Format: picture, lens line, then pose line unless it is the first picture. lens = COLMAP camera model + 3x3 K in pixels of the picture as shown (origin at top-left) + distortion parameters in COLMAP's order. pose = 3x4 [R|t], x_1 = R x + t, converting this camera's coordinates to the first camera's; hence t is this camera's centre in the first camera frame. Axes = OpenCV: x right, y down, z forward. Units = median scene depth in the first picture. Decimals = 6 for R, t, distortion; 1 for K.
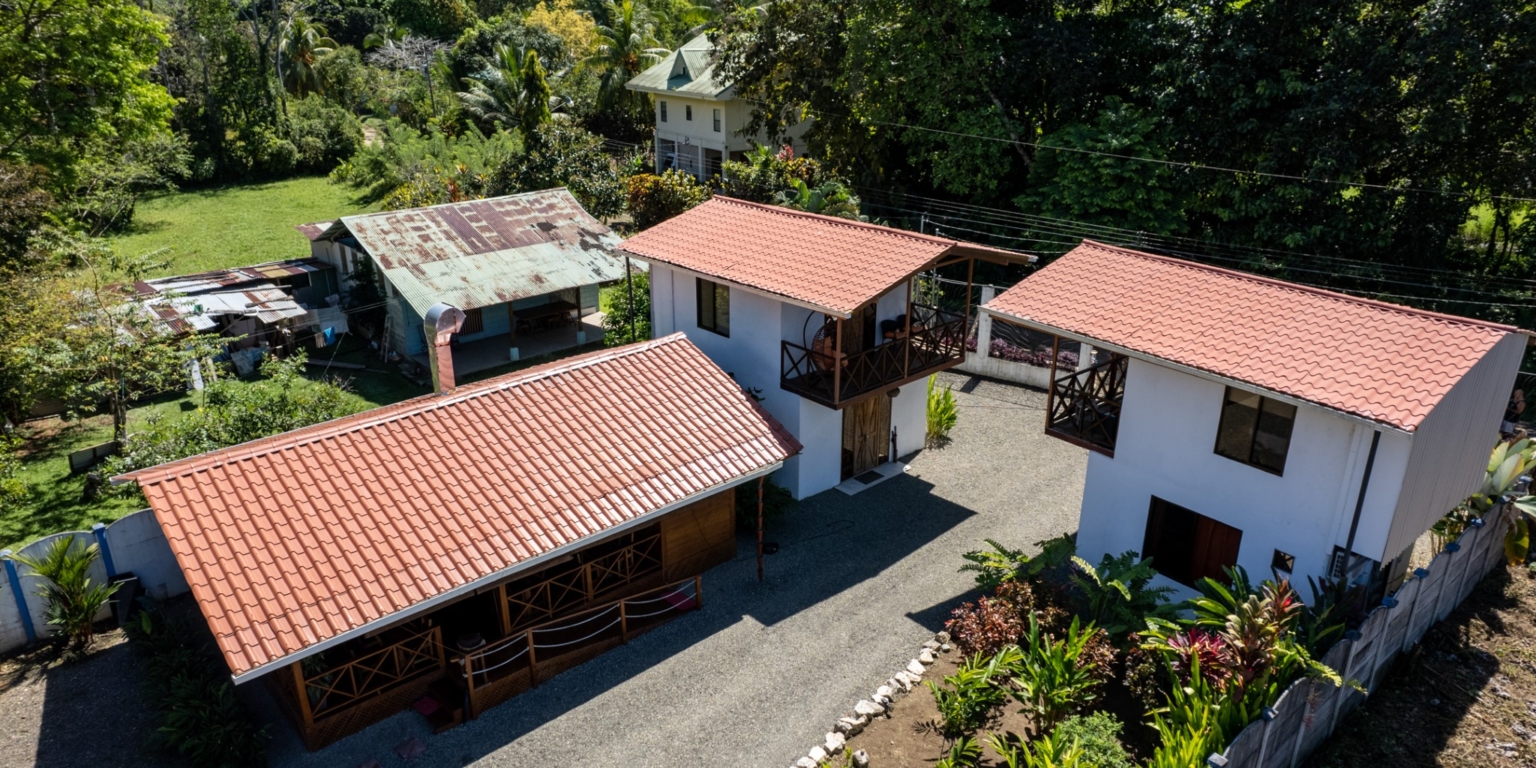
lens RADIAL K [[976.7, 0, 767.0], [0, 976.7, 394.0], [0, 0, 1]] dist [-0.077791, 0.066075]
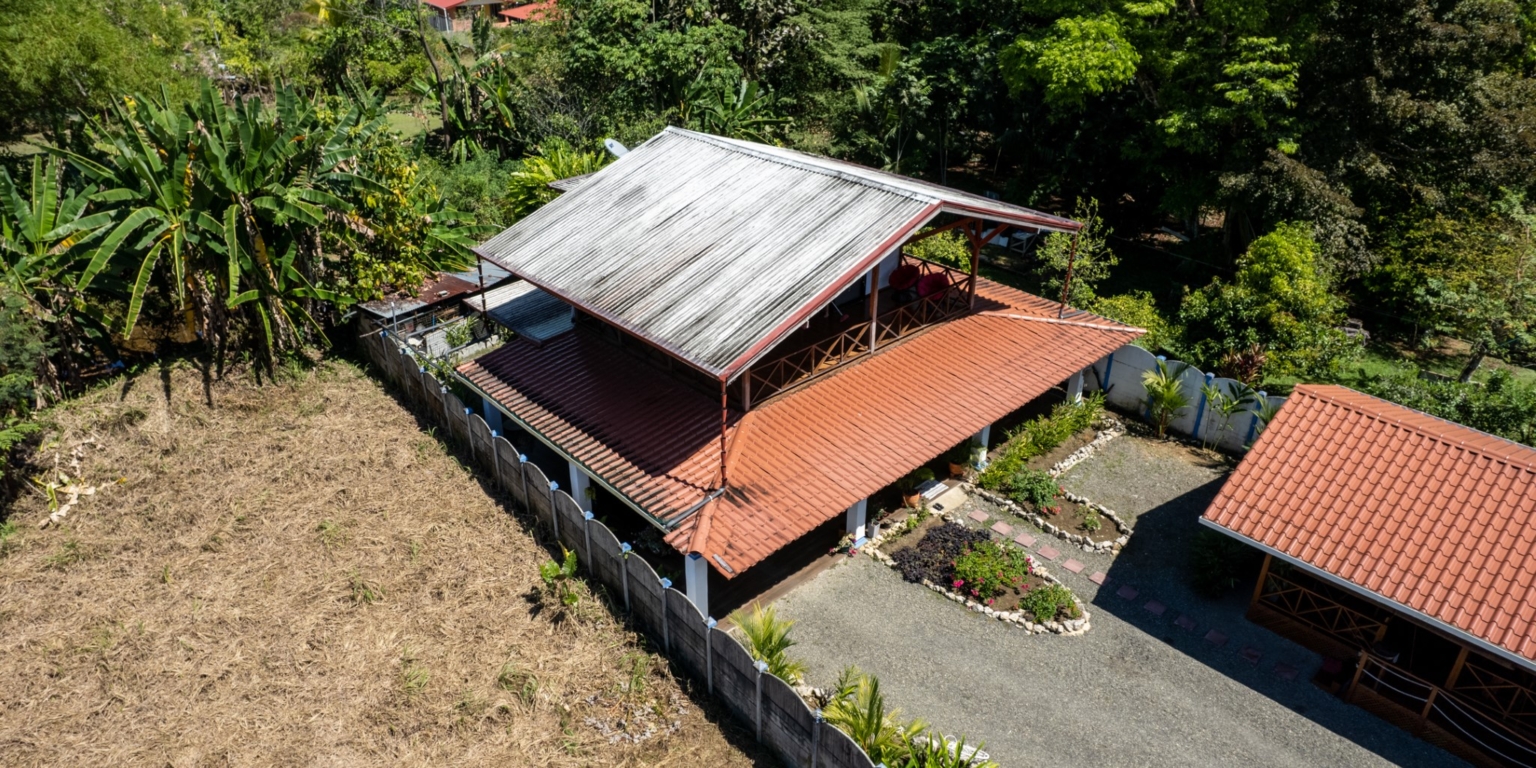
lens RADIAL K [[976.7, 0, 763.8], [0, 976.7, 390.8], [0, 0, 1]] dist [-0.077791, 0.066075]
pose [[0.009273, 0.466688, -0.884373, 0.300354], [-0.366387, 0.824492, 0.431246, -0.117254], [0.930416, 0.320024, 0.178634, 0.023416]]
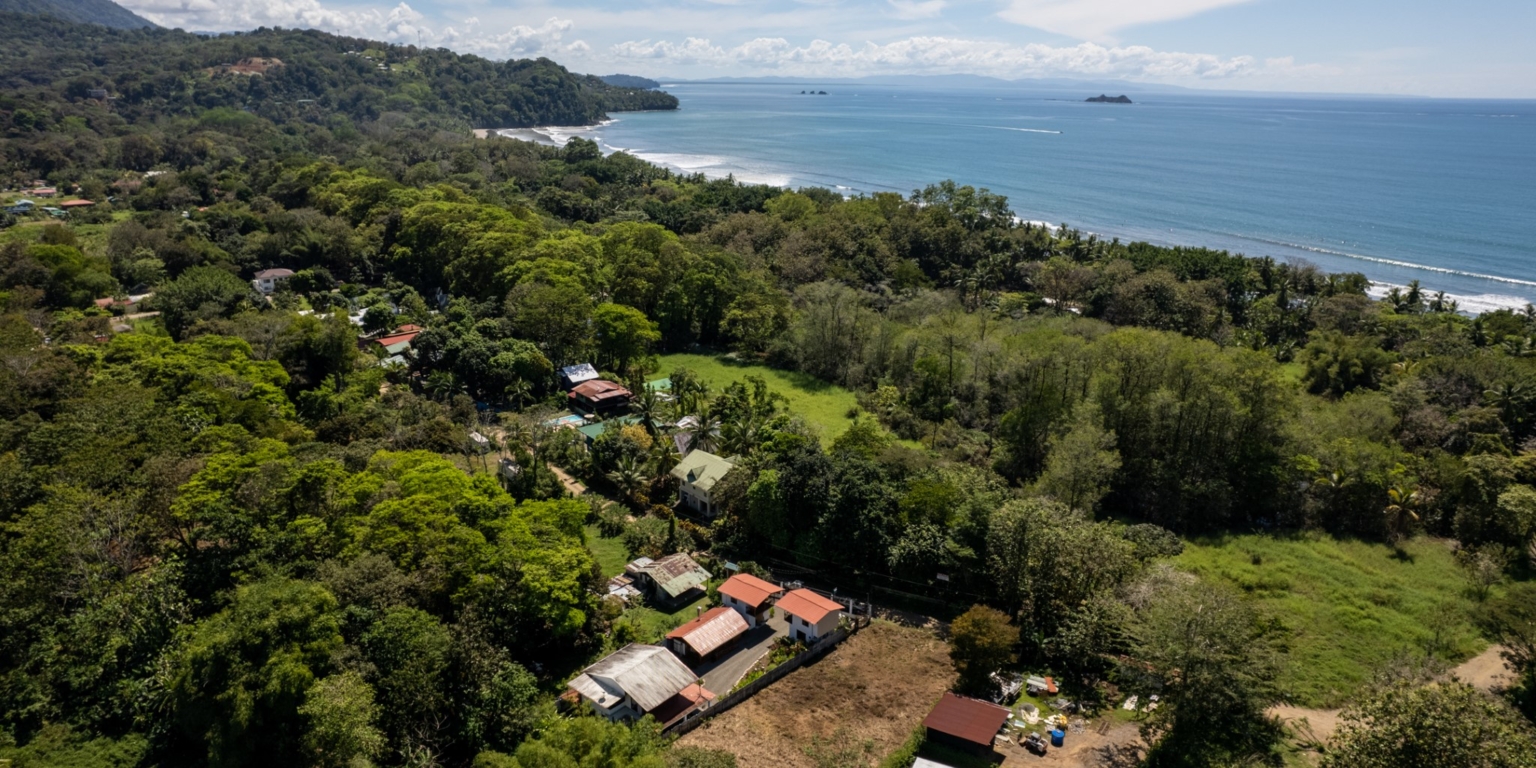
lens RADIAL K [[976.7, 0, 767.6], [0, 976.7, 399.0], [0, 0, 1]] dist [-0.077791, 0.066075]
pose [[0.991856, -0.030712, 0.123608, -0.496763], [0.037077, 0.998085, -0.049521, -0.912543], [-0.121850, 0.053700, 0.991095, -4.561911]]
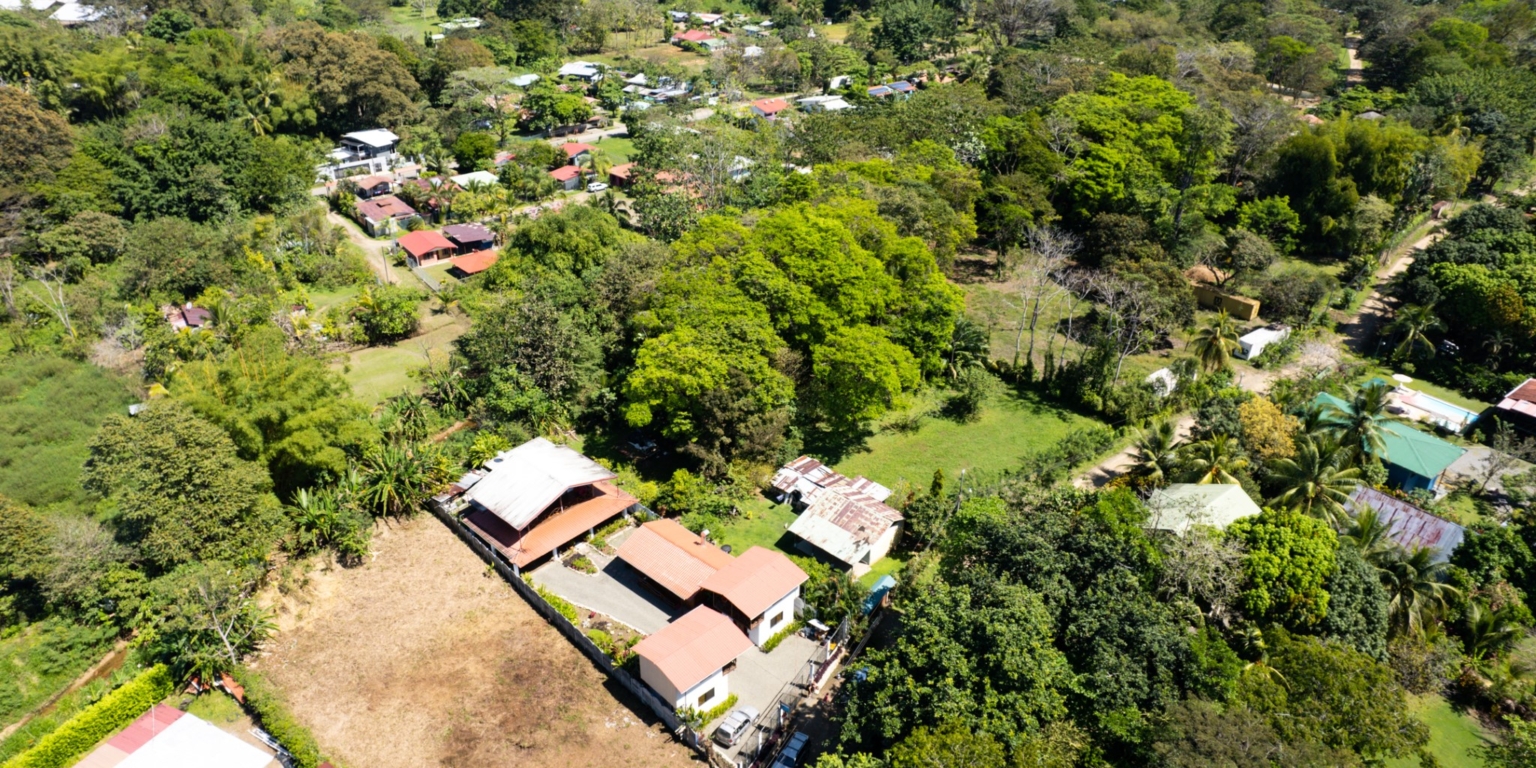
lens RADIAL K [[976.7, 0, 772.6], [0, 976.7, 391.0], [0, 0, 1]] dist [-0.077791, 0.066075]
pose [[0.085244, 0.479461, -0.873413, 2.586615], [-0.371879, 0.828567, 0.418548, -2.035549], [0.924359, 0.289125, 0.248932, -0.055361]]
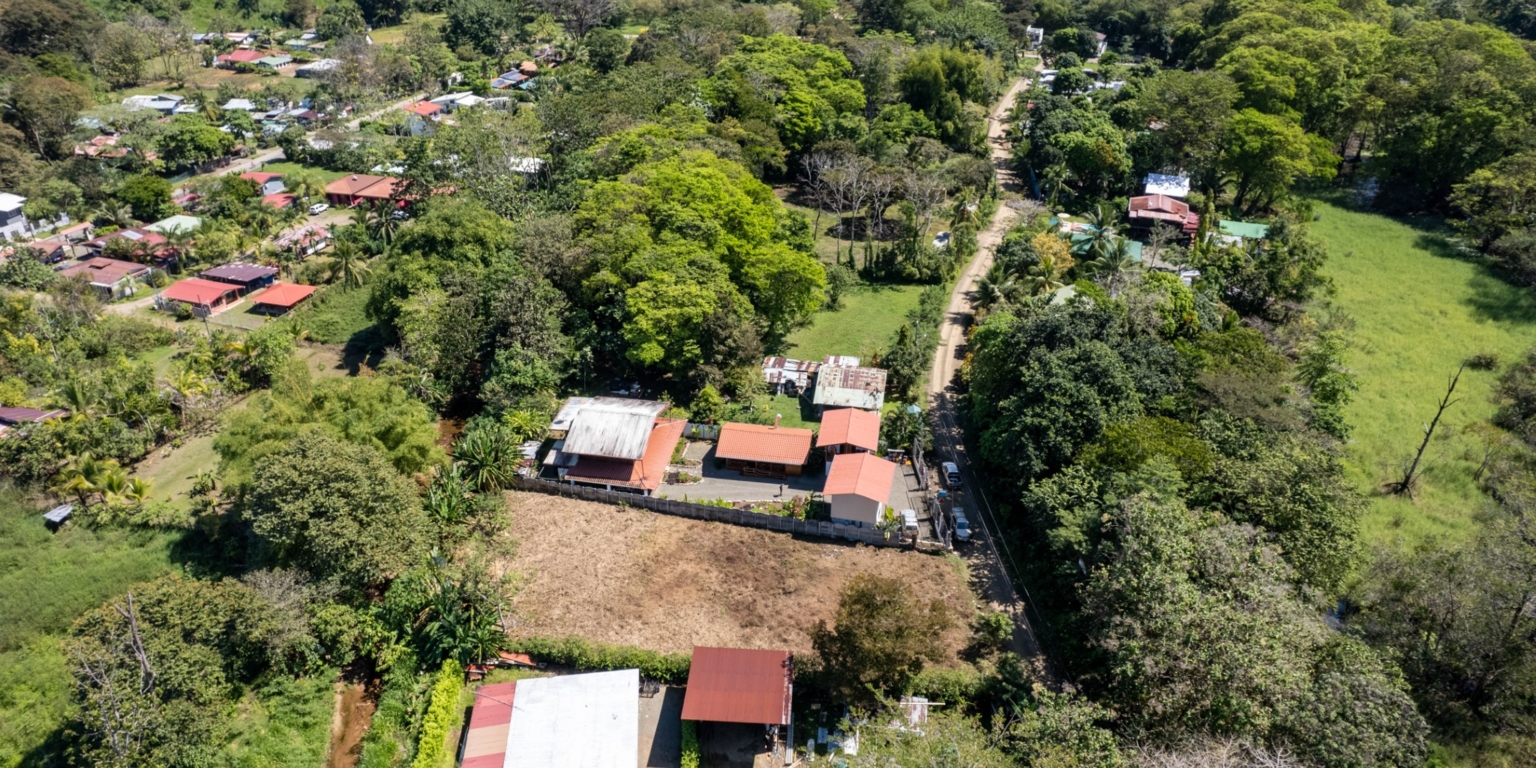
lens RADIAL K [[976.7, 0, 759.5], [0, 976.7, 391.0], [0, 0, 1]] dist [-0.077791, 0.066075]
pose [[0.604587, 0.385046, -0.697291, 2.637606], [-0.290876, 0.921669, 0.256743, -1.234268], [0.741529, 0.047602, 0.669230, -2.184557]]
